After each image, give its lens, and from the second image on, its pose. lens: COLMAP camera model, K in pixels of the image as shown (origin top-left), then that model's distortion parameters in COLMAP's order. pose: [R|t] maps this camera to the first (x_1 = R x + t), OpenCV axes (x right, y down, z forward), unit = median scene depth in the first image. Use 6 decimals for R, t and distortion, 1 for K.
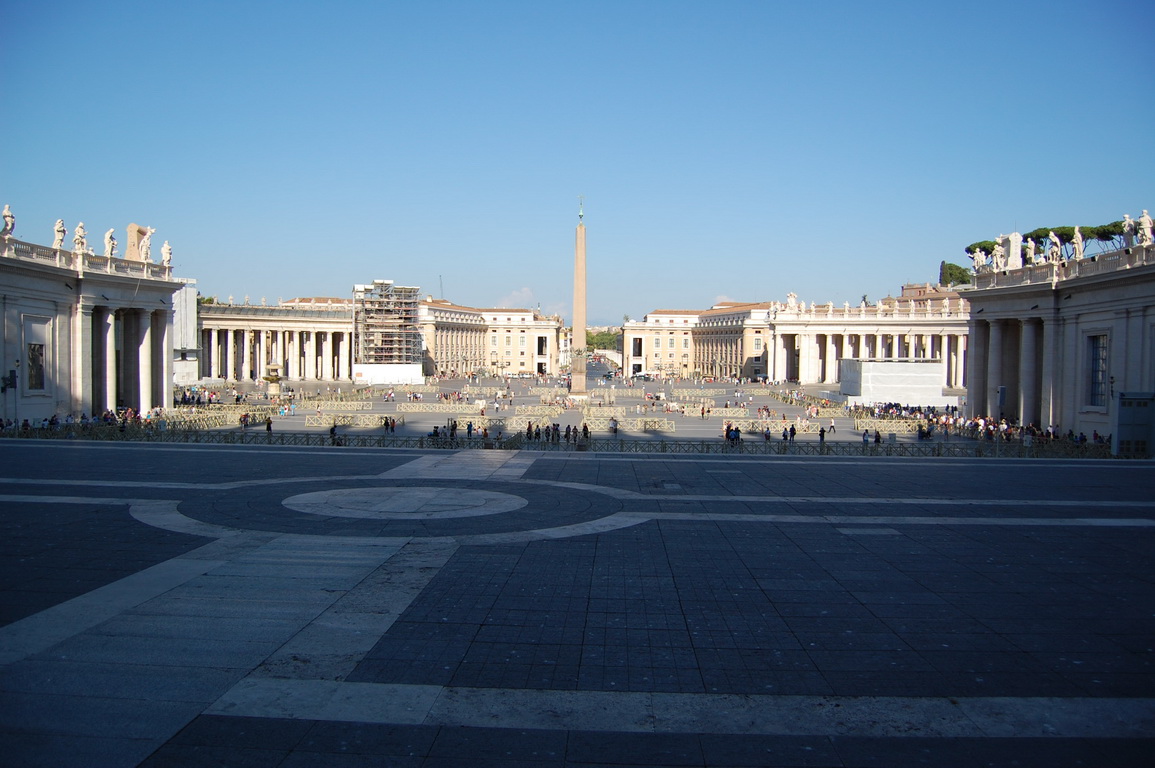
lens RADIAL K [[901.1, 0, 575.1], [0, 901.1, 386.2], [0, 0, 1]] dist [-0.009910, -0.002333]
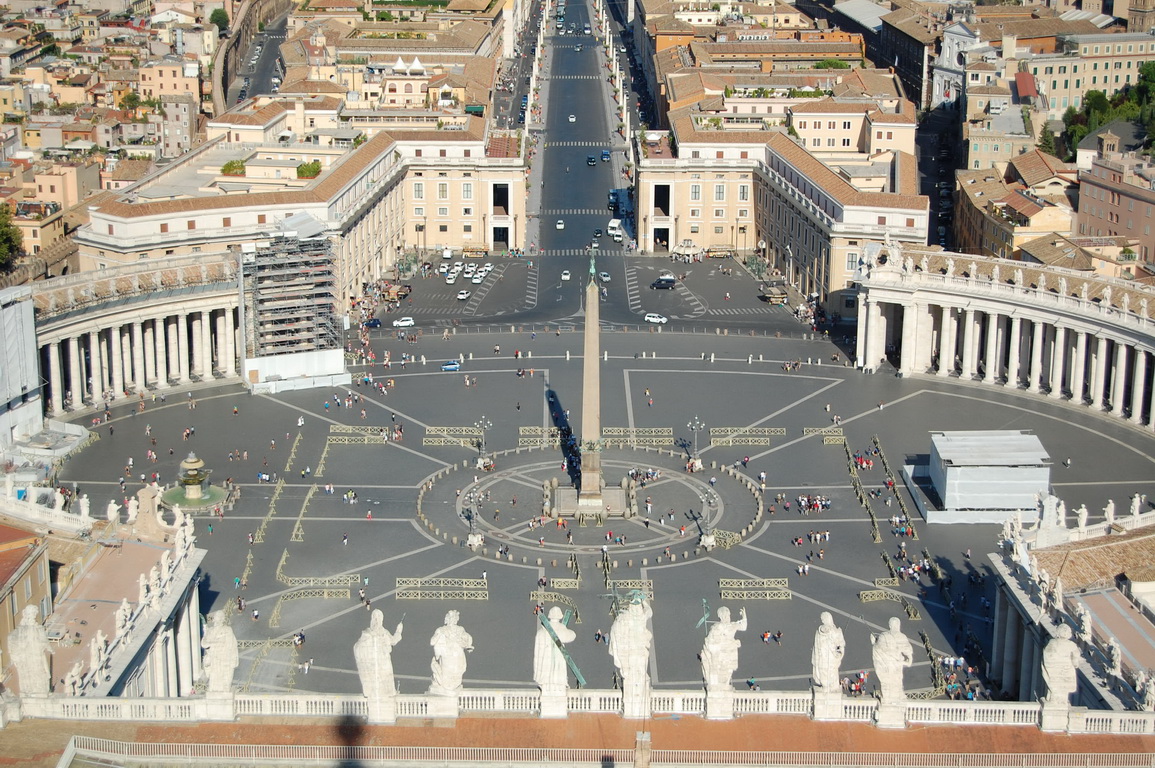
lens RADIAL K [[2219.9, 0, 578.6], [0, 2219.9, 383.6], [0, 0, 1]] dist [0.194085, 0.000000]
pose [[0.999300, -0.015816, 0.033901, -0.044606], [0.006327, 0.964630, 0.263532, -0.375816], [-0.036870, -0.263133, 0.964055, -0.528427]]
